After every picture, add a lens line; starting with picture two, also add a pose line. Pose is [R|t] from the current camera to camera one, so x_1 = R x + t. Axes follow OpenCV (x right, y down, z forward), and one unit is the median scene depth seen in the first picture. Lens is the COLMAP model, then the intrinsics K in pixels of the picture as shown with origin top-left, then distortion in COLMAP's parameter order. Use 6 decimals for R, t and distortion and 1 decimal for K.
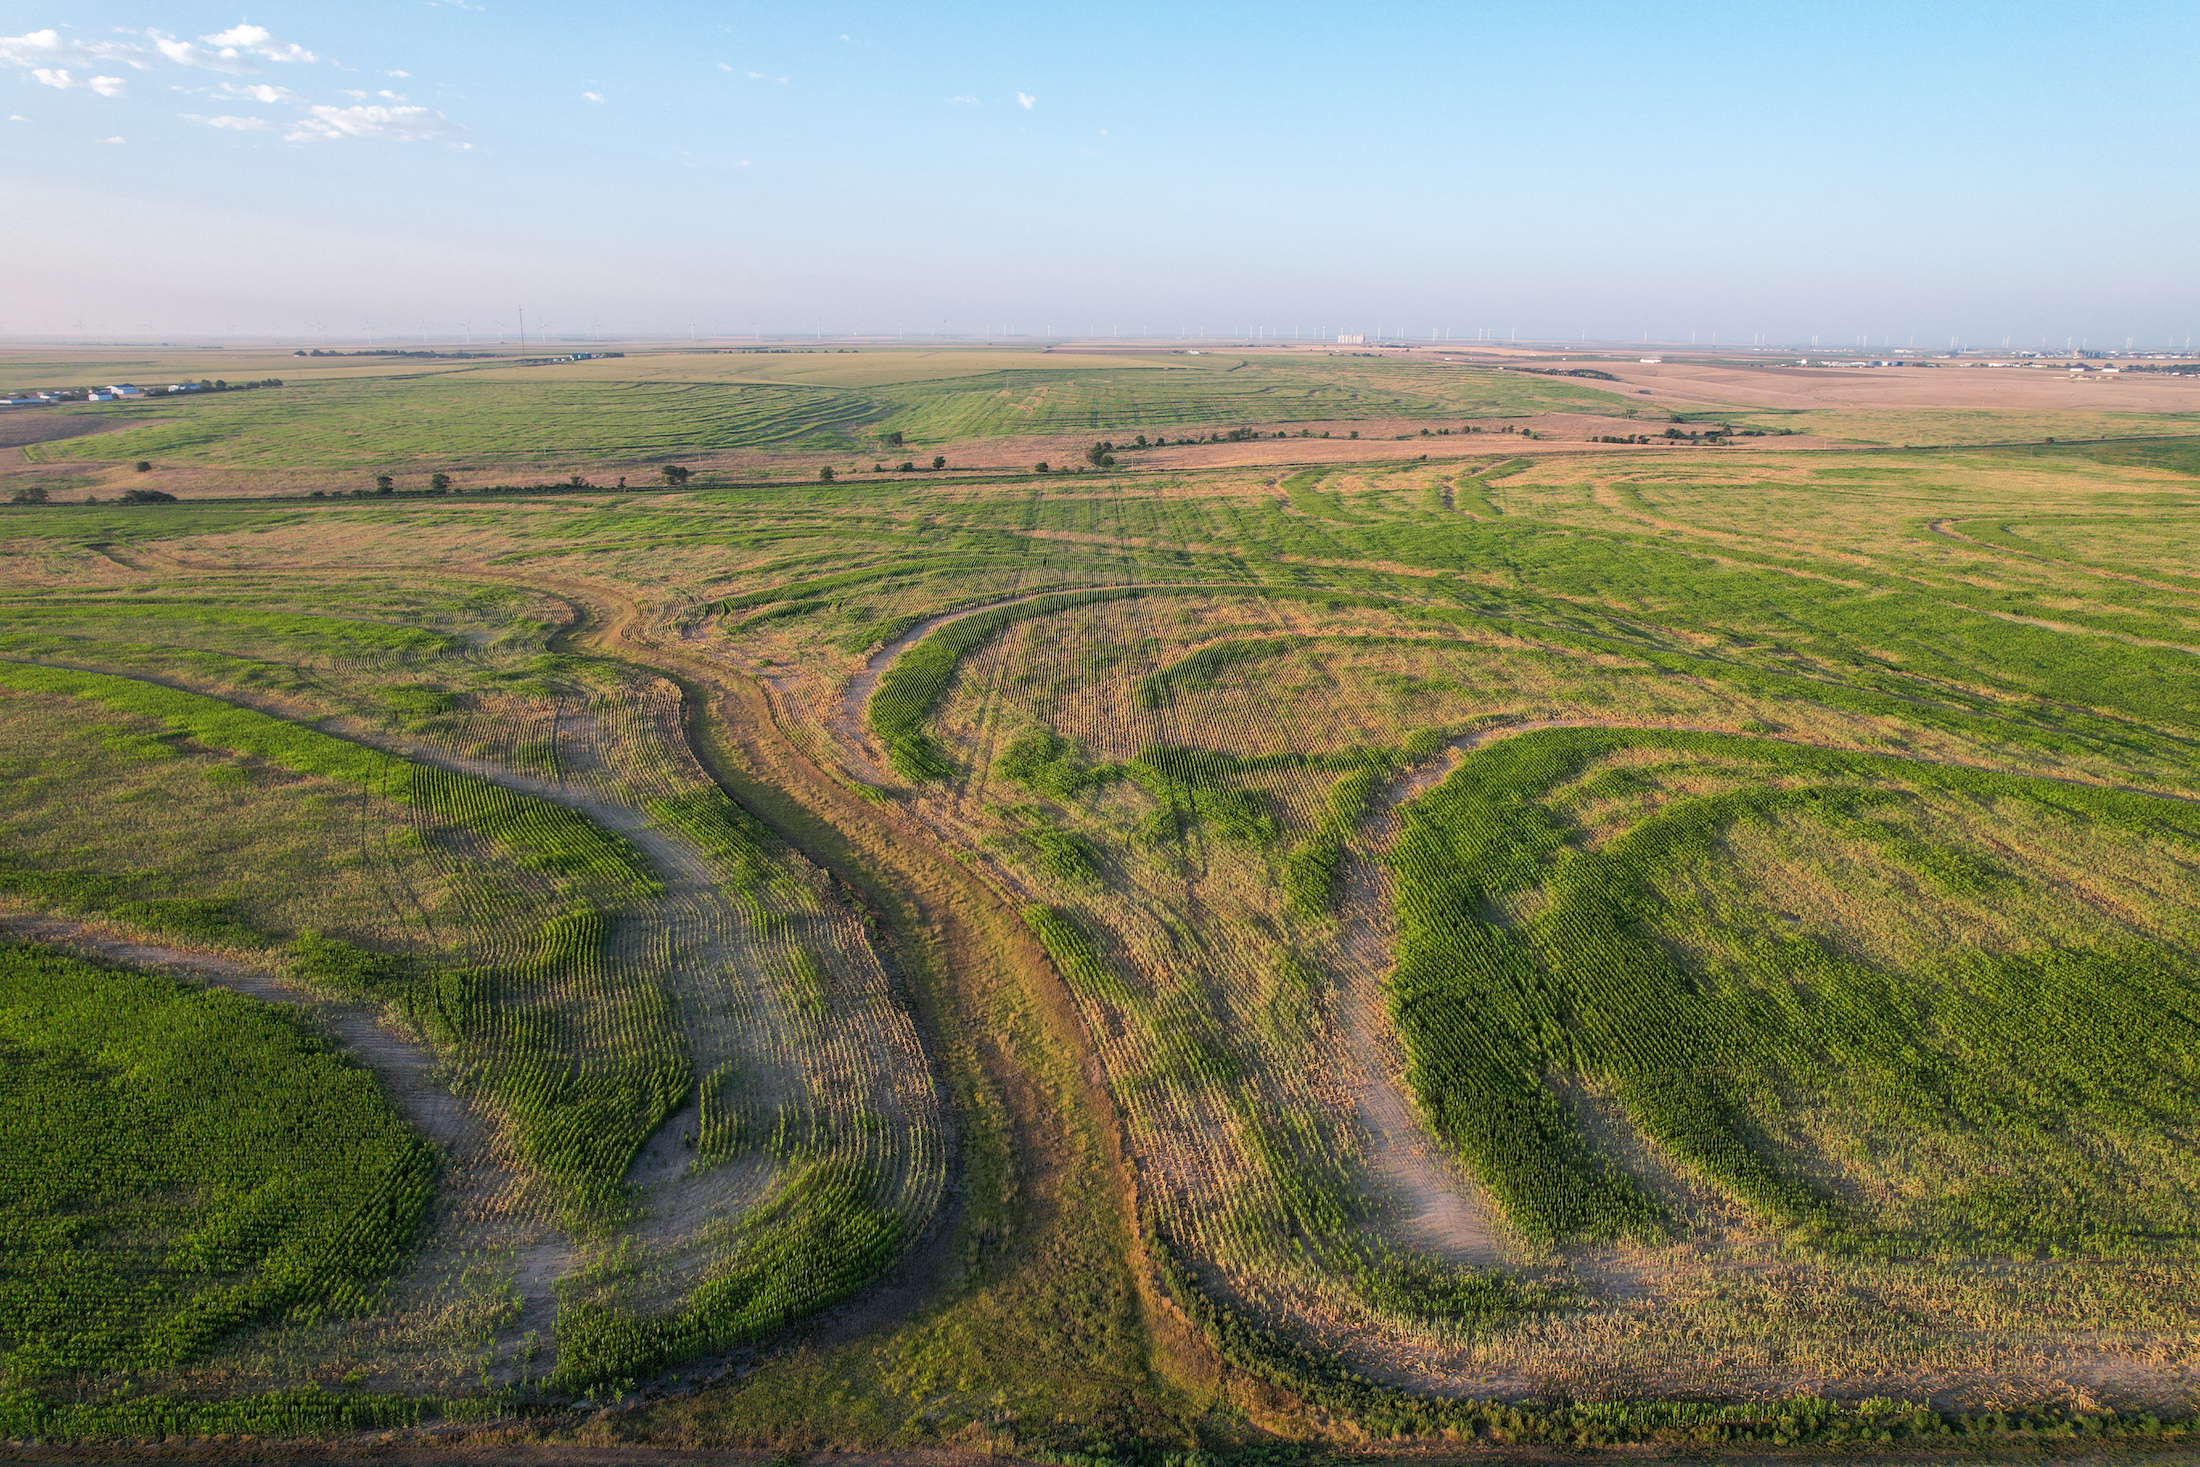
lens RADIAL K [[1398.1, 0, 1105.2], [0, 1398.1, 729.1], [0, 0, 1]] dist [-0.074177, 0.066836]
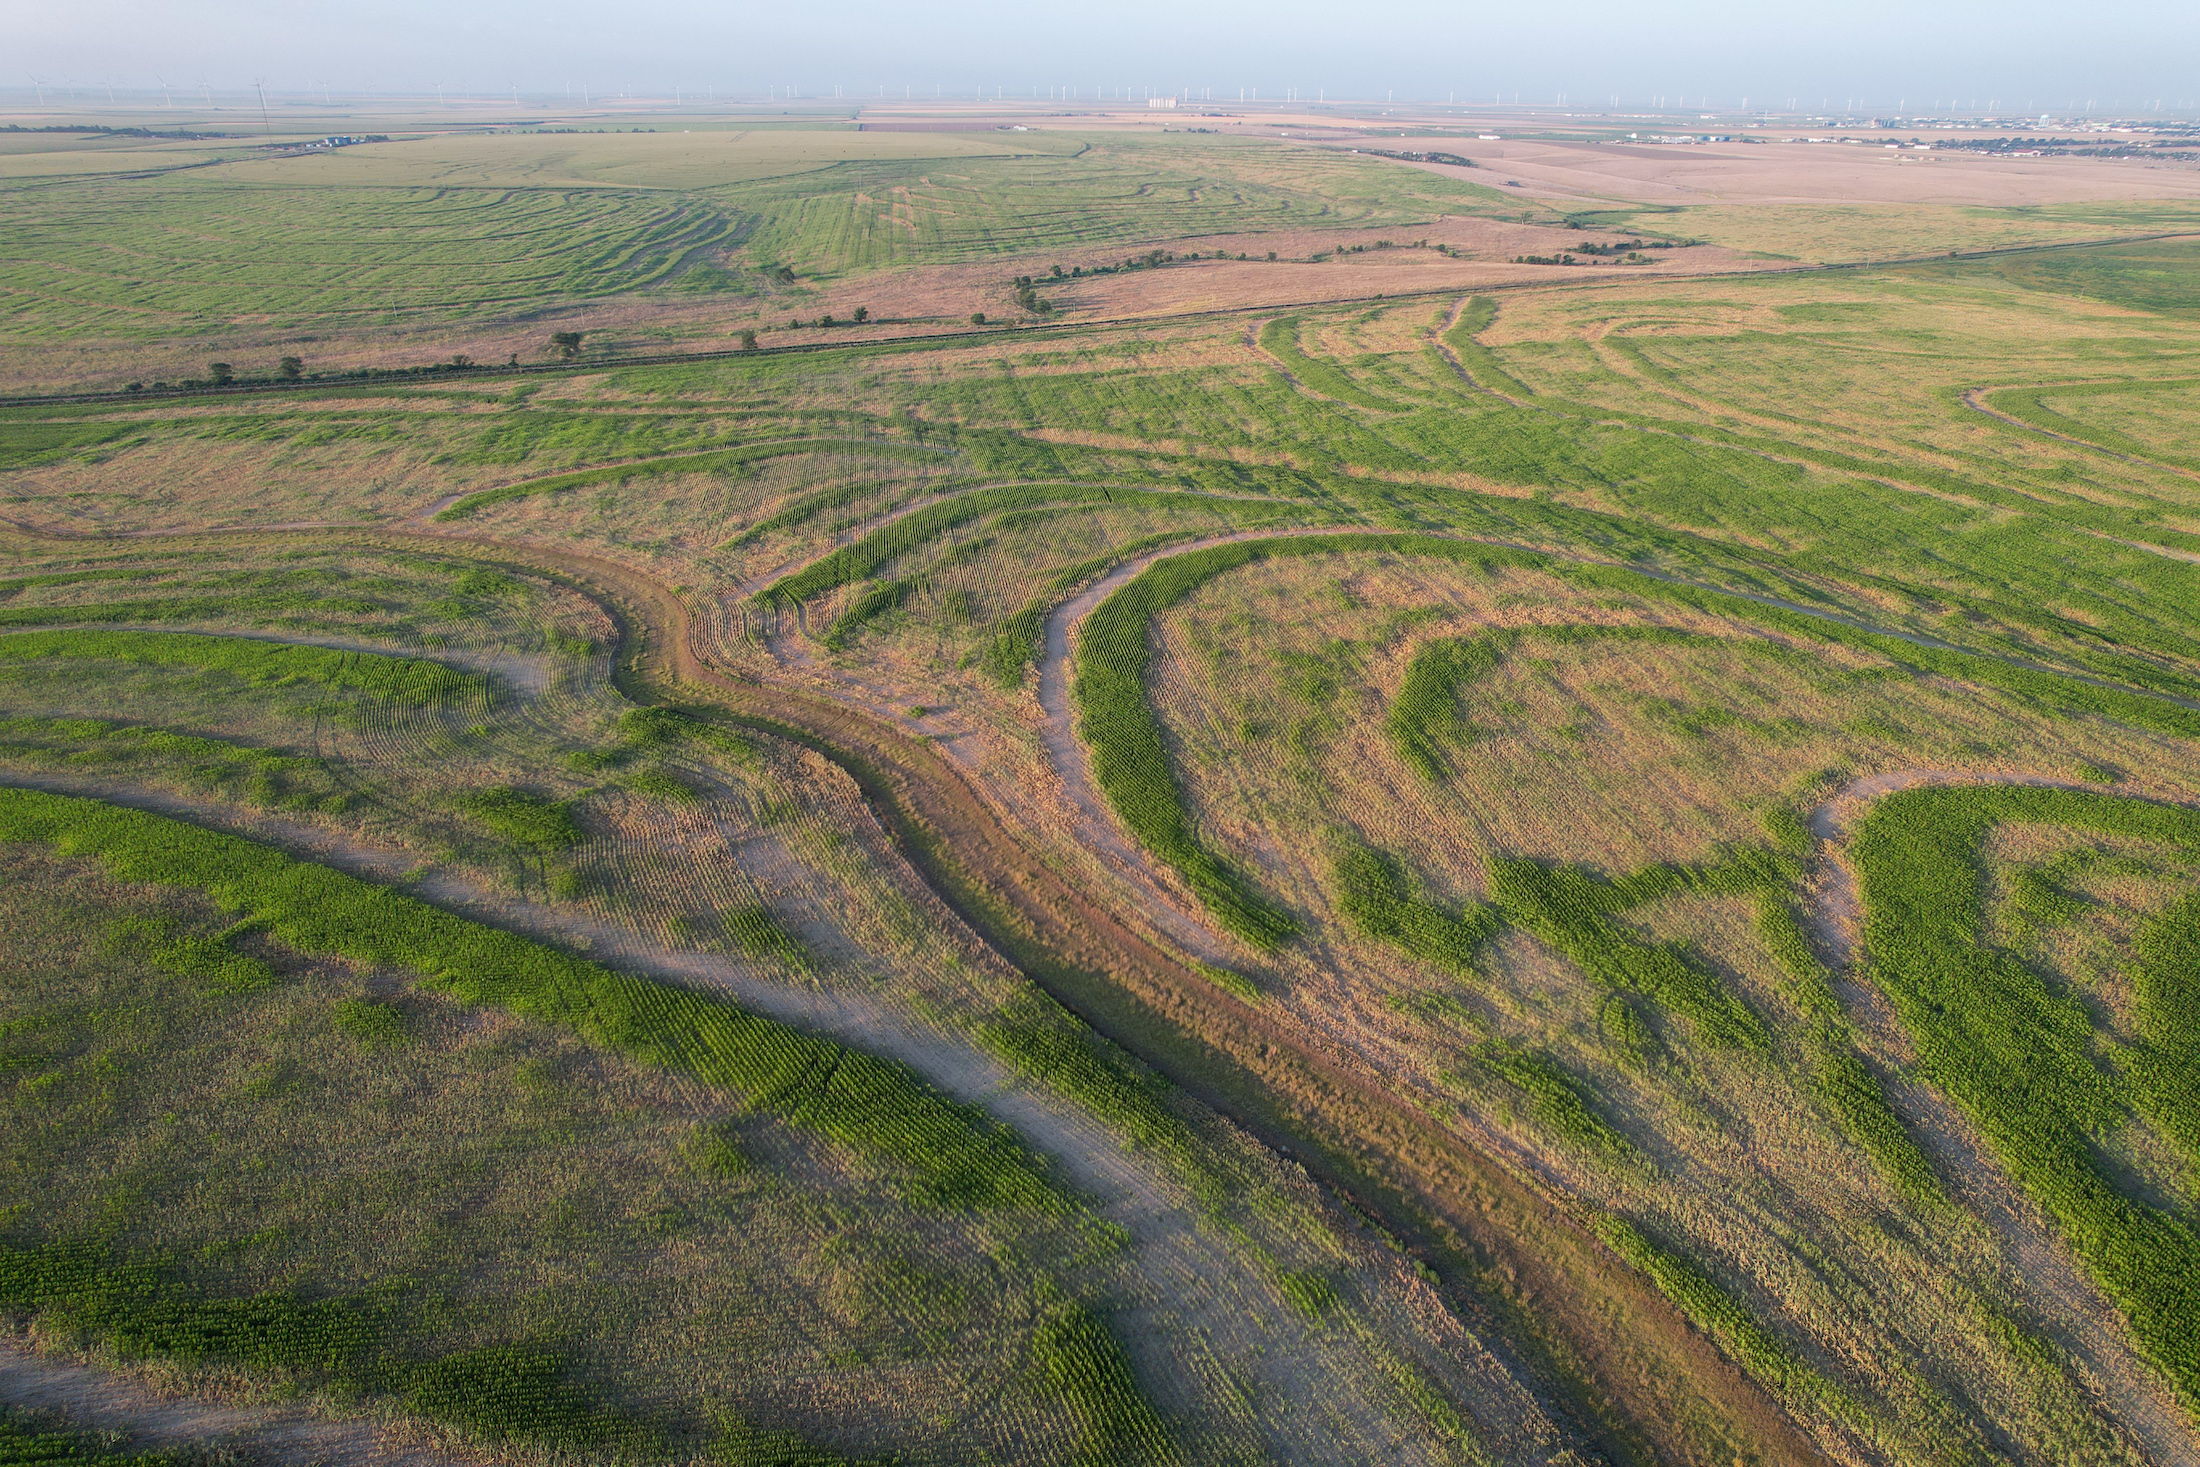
lens RADIAL K [[1398.1, 0, 1102.1], [0, 1398.1, 735.8], [0, 0, 1]] dist [-0.074177, 0.066836]
pose [[0.990324, -0.055899, 0.127019, -0.329135], [0.034938, 0.986234, 0.161622, -0.221772], [-0.134304, -0.155620, 0.978644, 0.239553]]
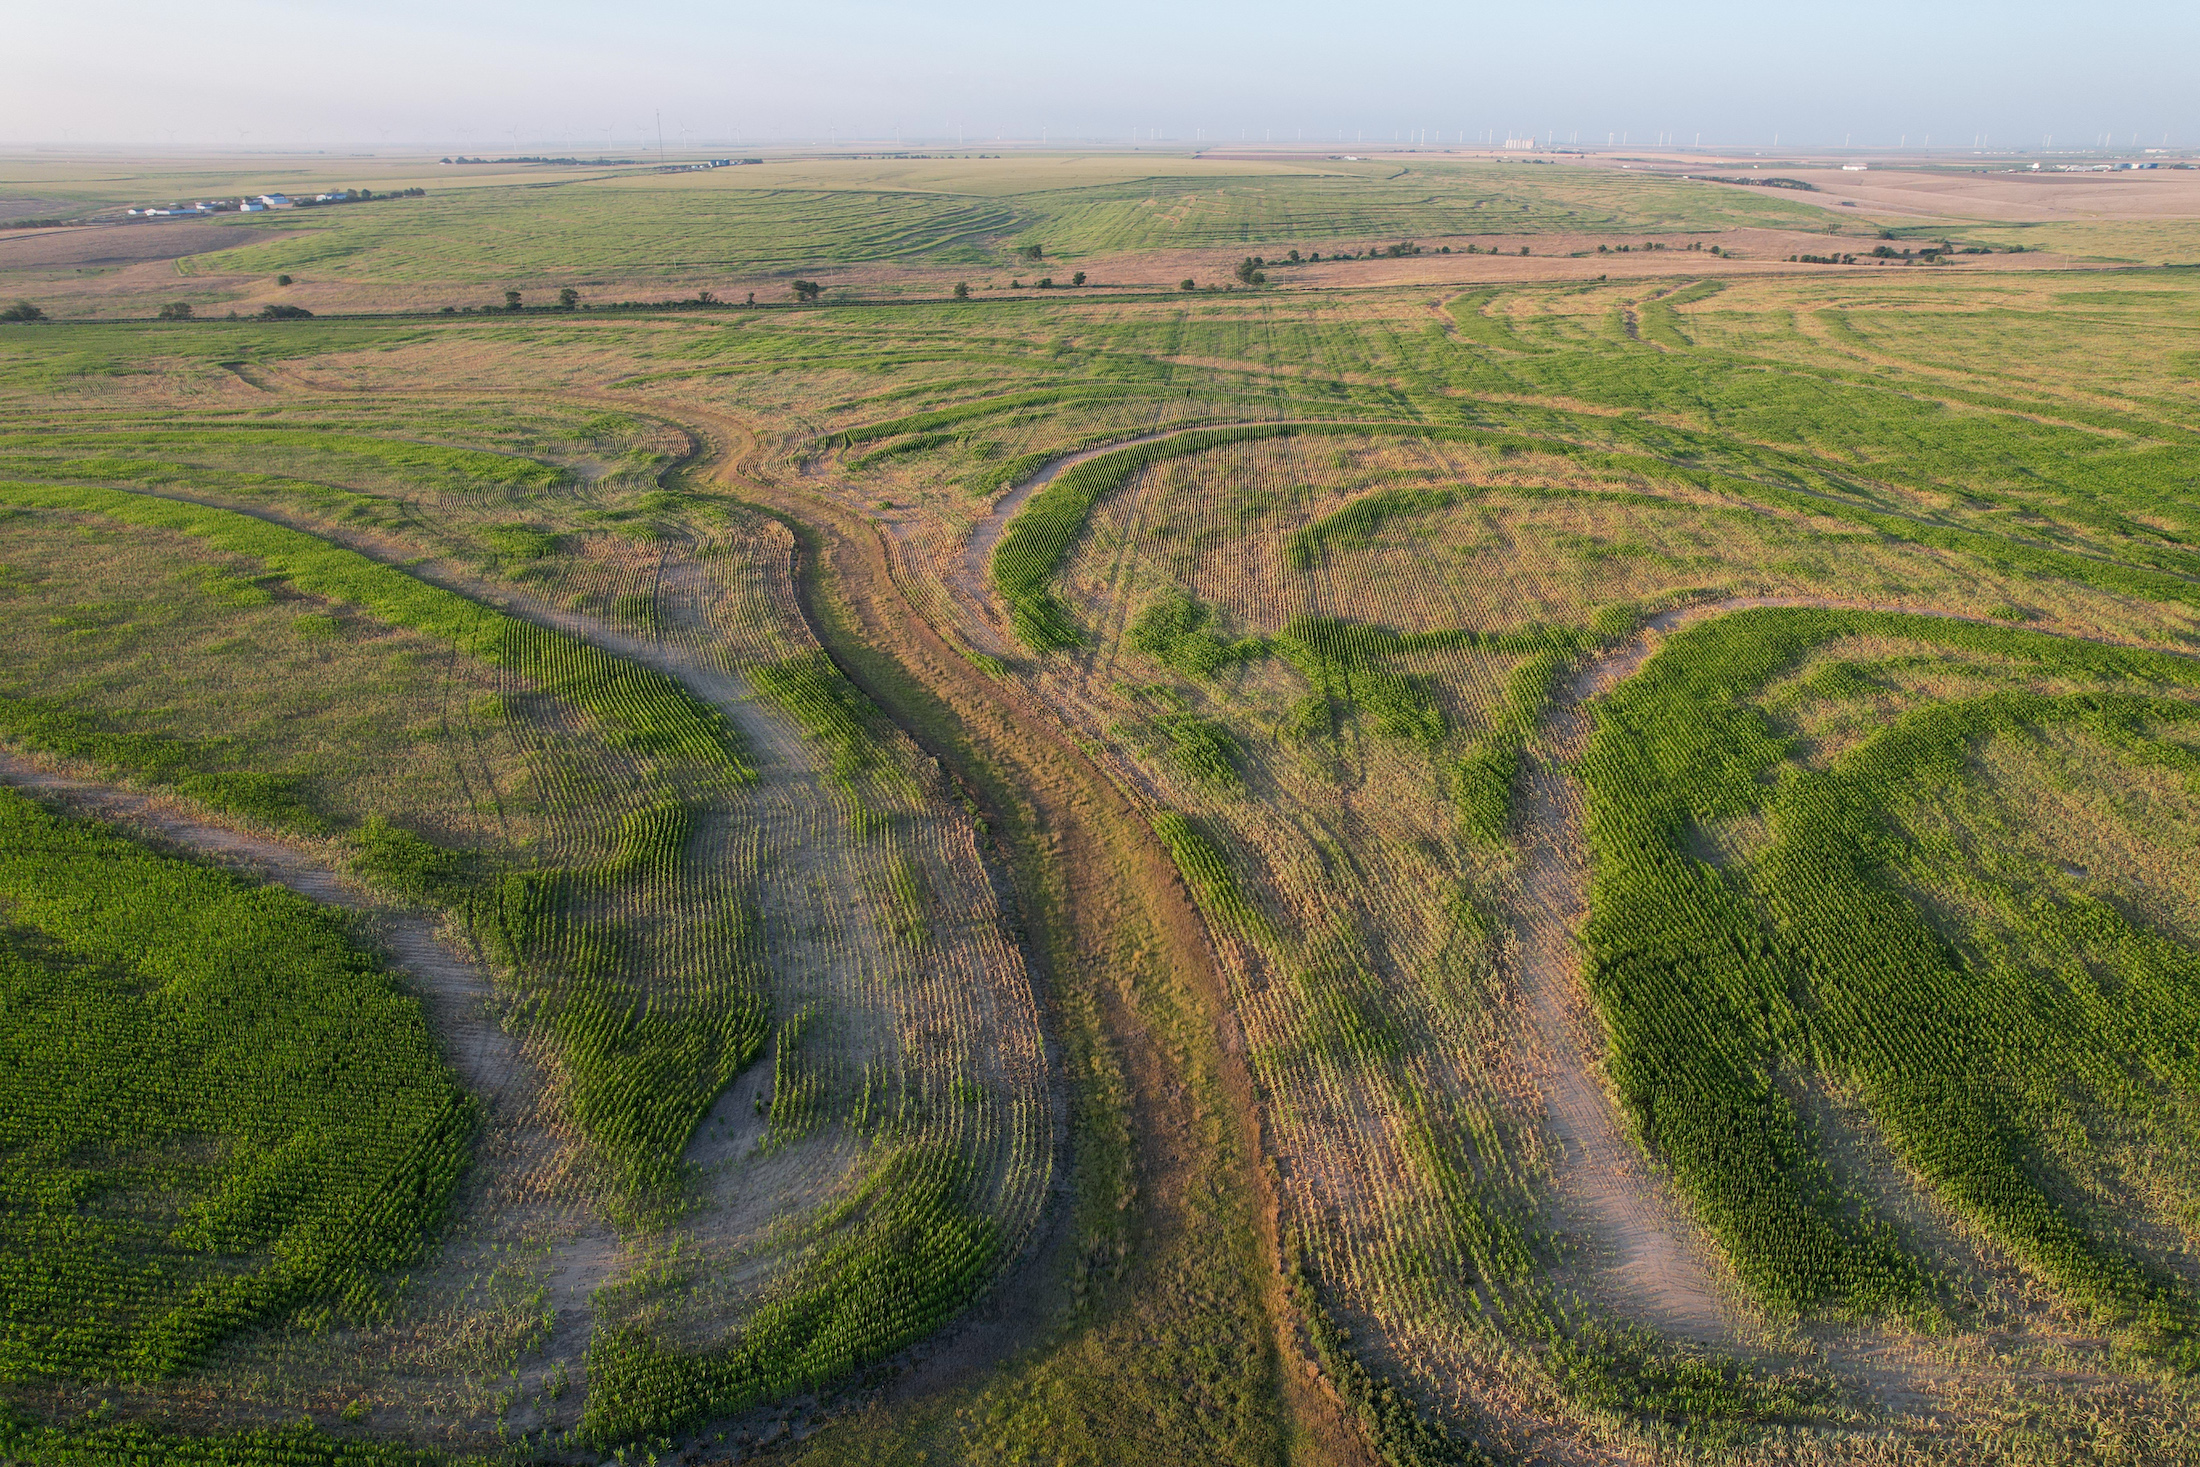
lens RADIAL K [[1398.1, 0, 1106.3], [0, 1398.1, 730.1], [0, 0, 1]] dist [-0.074177, 0.066836]
pose [[0.995002, 0.035398, -0.093375, -0.006524], [-0.023230, 0.991461, 0.128316, -0.029149], [0.097120, -0.125505, 0.987328, 0.105099]]
